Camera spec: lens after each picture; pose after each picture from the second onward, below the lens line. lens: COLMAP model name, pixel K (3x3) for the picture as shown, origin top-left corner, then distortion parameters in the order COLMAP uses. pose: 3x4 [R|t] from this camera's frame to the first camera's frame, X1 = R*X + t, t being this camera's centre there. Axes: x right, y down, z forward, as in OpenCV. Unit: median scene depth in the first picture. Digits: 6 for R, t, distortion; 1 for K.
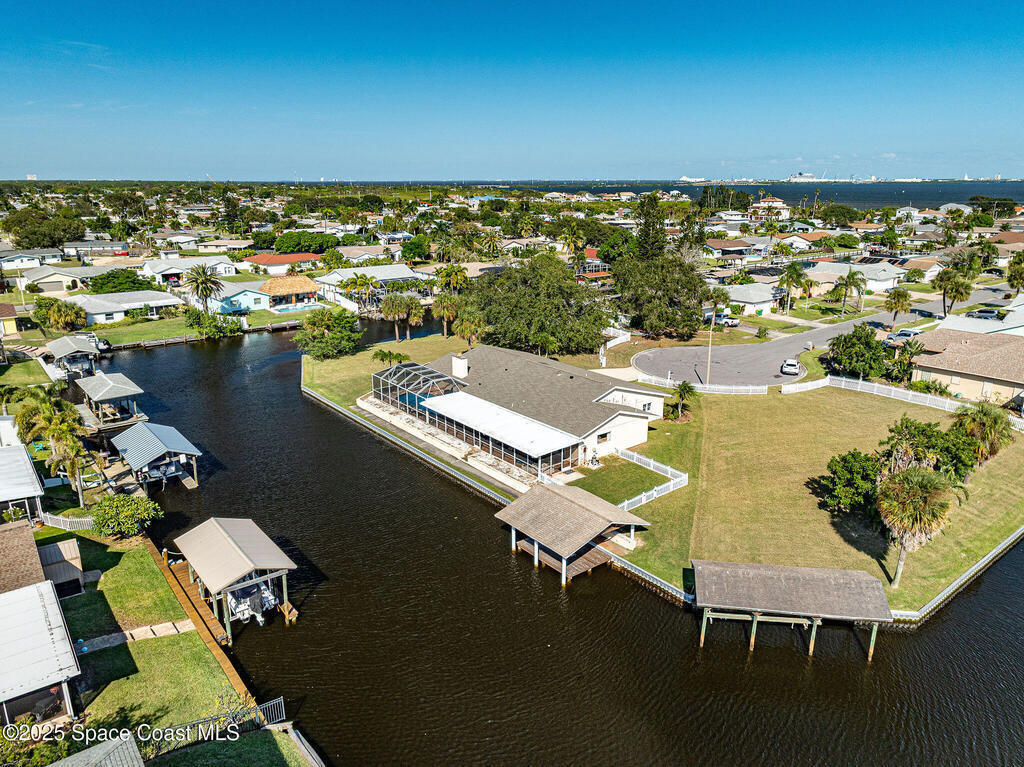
lens RADIAL K [[722.0, 0, 512.0], [0, 722.0, 383.5], [0, 0, 1]] dist [-0.006767, 0.002917]
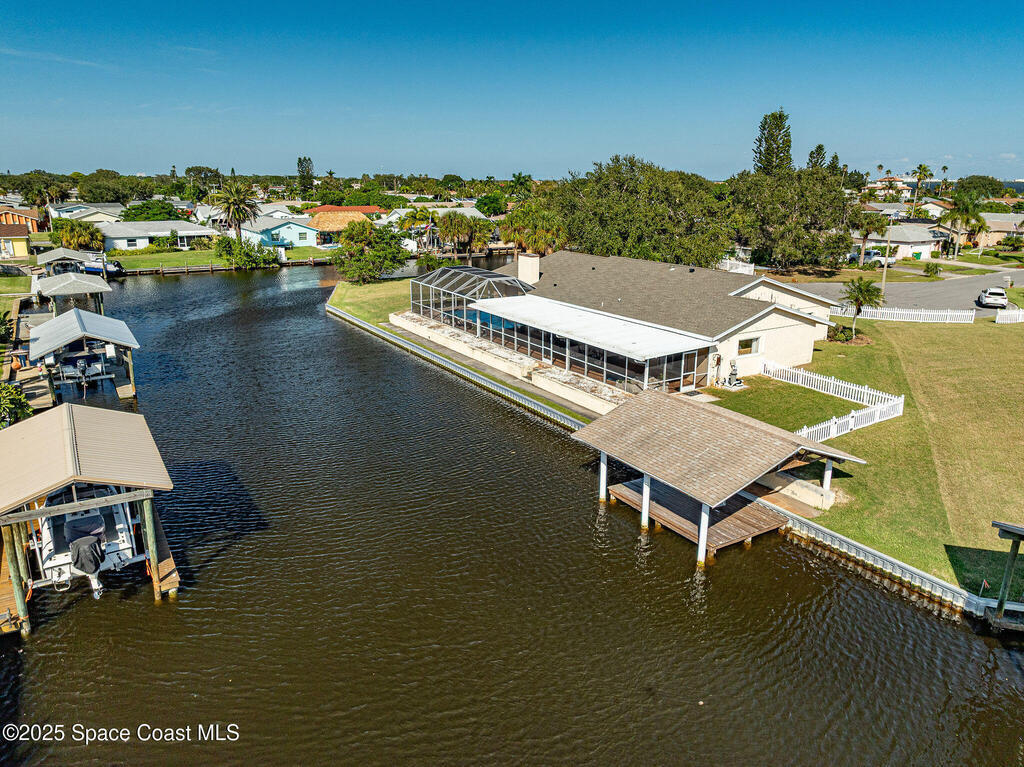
lens RADIAL K [[722.0, 0, 512.0], [0, 722.0, 383.5], [0, 0, 1]] dist [-0.006767, 0.002917]
pose [[0.993496, 0.035866, -0.108071, -0.008070], [-0.036476, 0.999328, -0.003664, 0.114467], [0.107867, 0.007582, 0.994136, 0.343306]]
